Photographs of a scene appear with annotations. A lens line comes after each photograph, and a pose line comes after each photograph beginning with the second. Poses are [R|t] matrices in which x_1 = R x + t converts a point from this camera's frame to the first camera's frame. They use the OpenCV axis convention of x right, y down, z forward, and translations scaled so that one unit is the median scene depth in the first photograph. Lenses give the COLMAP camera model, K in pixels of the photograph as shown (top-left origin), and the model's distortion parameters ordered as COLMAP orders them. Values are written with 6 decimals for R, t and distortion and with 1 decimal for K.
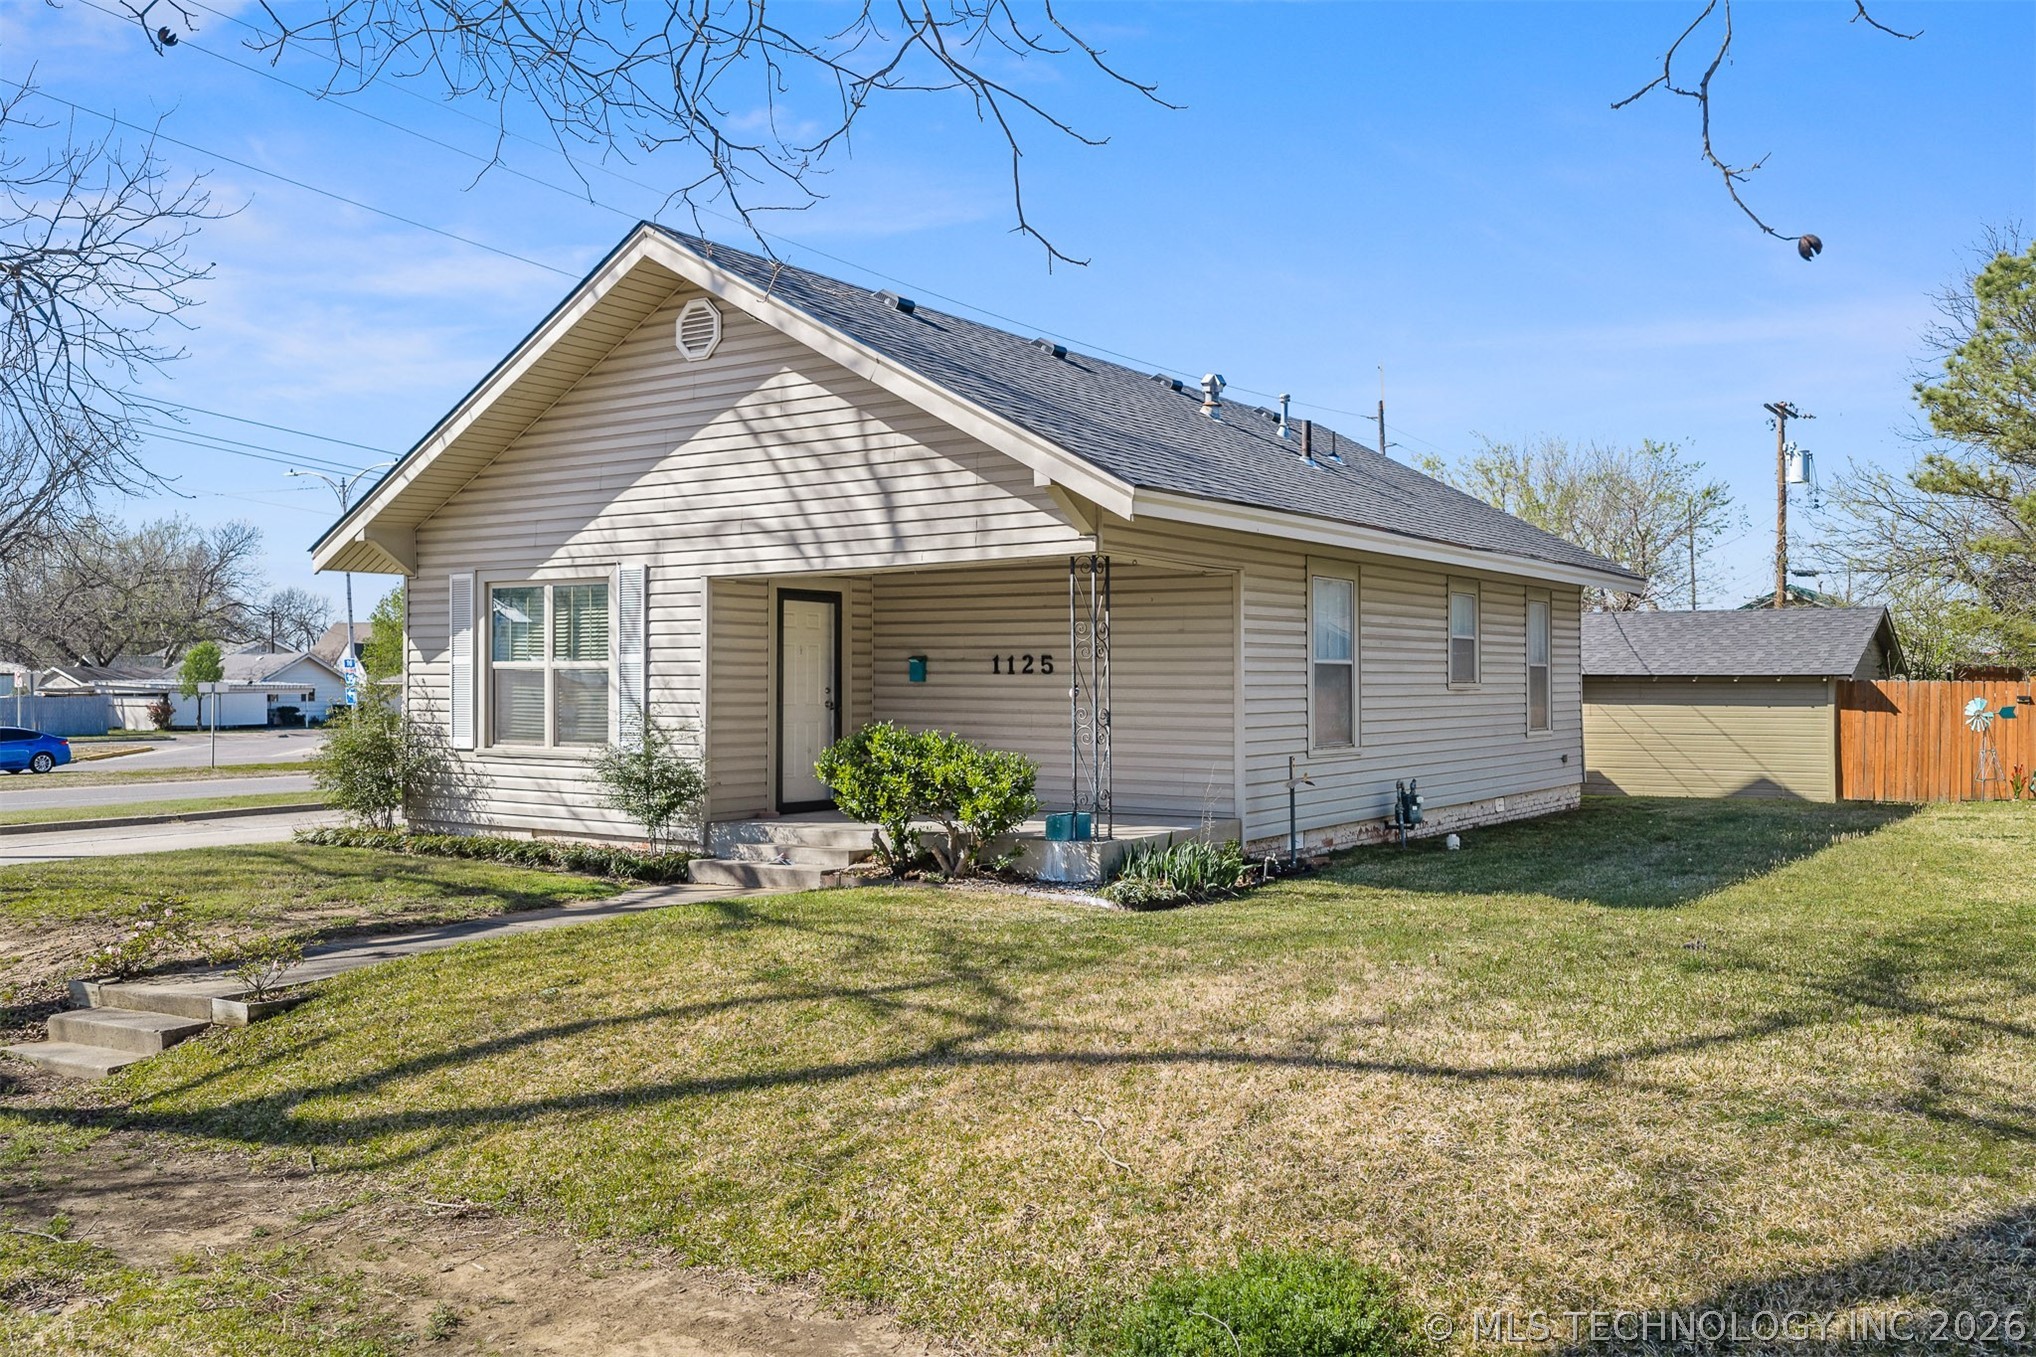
lens RADIAL K [[1687.5, 0, 1024.8], [0, 1687.5, 680.0], [0, 0, 1]] dist [0.013516, -0.007576]
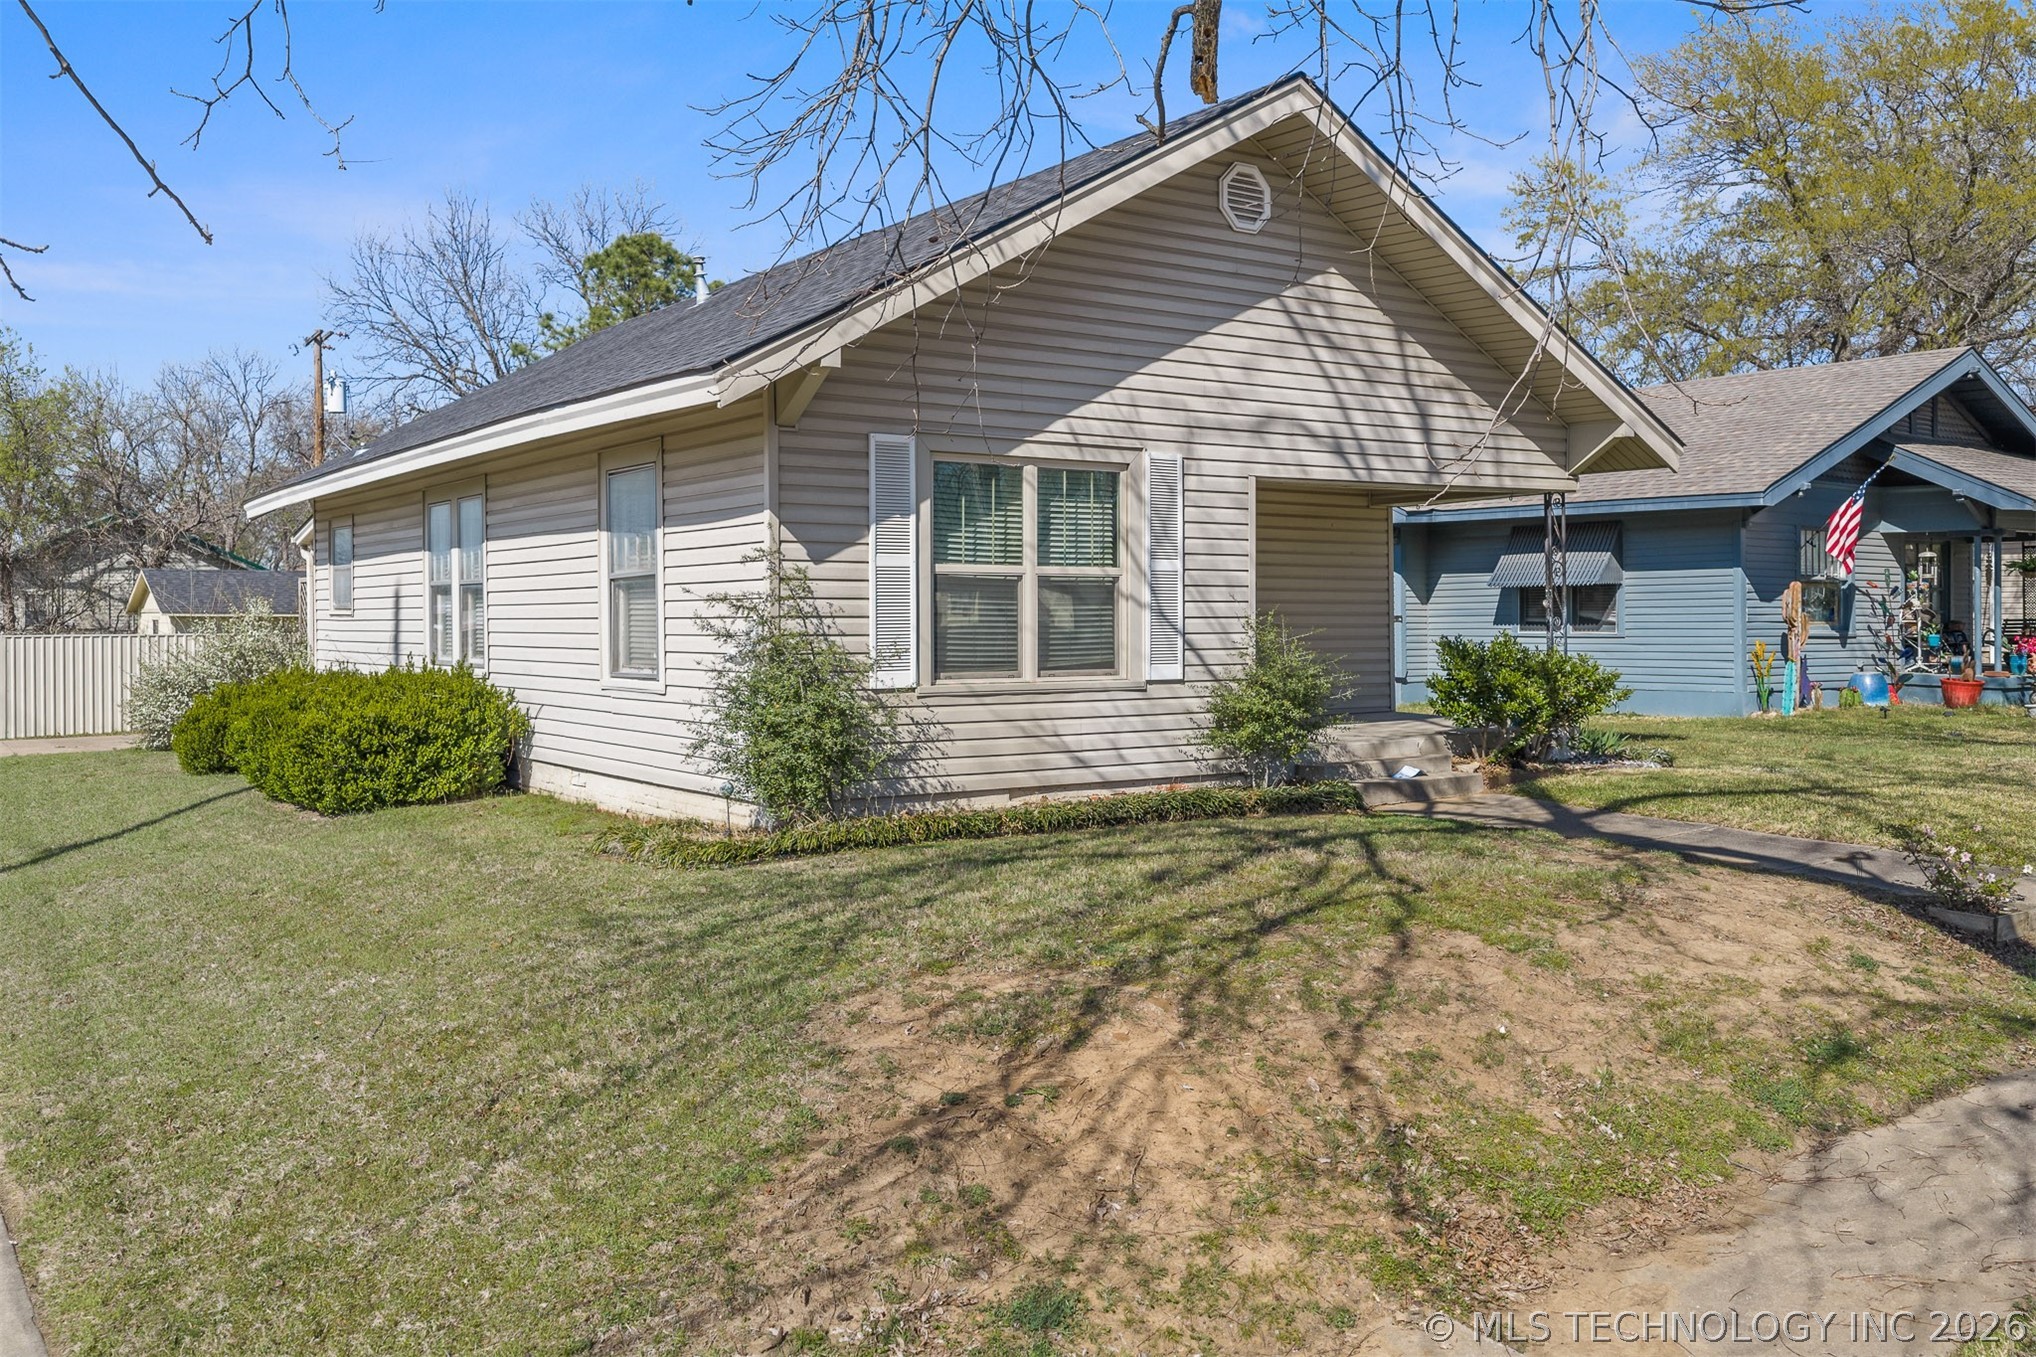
lens RADIAL K [[1735.5, 0, 1017.6], [0, 1735.5, 628.5], [0, 0, 1]] dist [0.002571, -0.002894]
pose [[0.361036, -0.009519, 0.932503, -1.109319], [0.001392, 0.999952, 0.009669, 0.010610], [-0.932551, -0.002193, 0.361032, 0.792902]]
